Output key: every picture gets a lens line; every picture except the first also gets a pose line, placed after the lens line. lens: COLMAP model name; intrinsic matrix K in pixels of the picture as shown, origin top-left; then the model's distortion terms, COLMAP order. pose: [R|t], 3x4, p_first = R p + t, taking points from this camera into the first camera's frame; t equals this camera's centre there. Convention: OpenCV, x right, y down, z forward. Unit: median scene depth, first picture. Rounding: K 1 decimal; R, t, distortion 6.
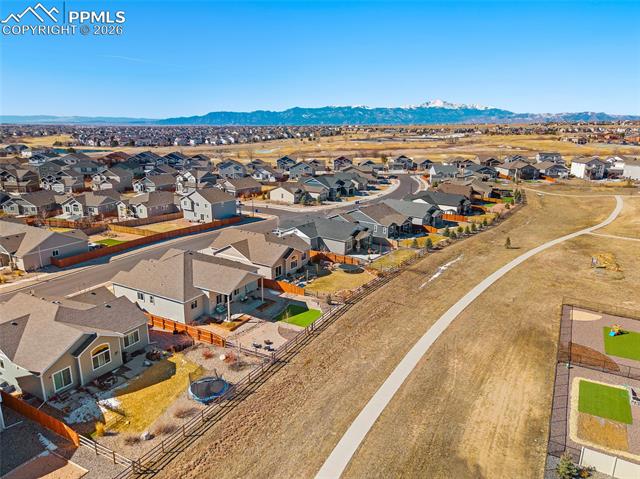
lens RADIAL K [[436.8, 0, 320.0], [0, 436.8, 239.5], [0, 0, 1]] dist [0.052149, -0.073366]
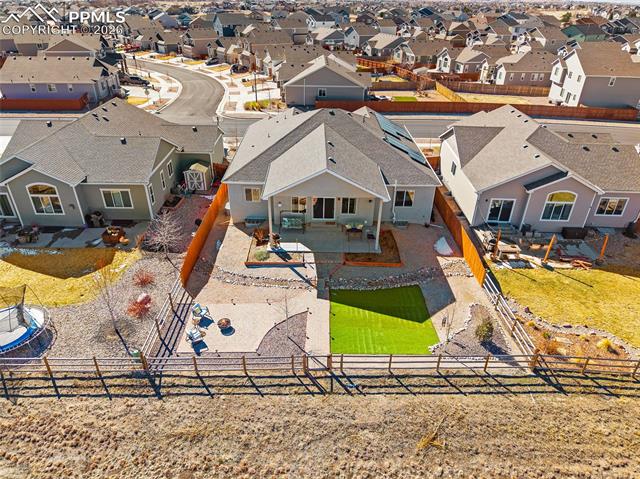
lens RADIAL K [[436.8, 0, 320.0], [0, 436.8, 239.5], [0, 0, 1]] dist [0.052149, -0.073366]
pose [[0.496937, 0.426313, -0.755851, 0.173493], [-0.239068, 0.904560, 0.353012, -0.013355], [0.834206, 0.005275, 0.551427, 0.672752]]
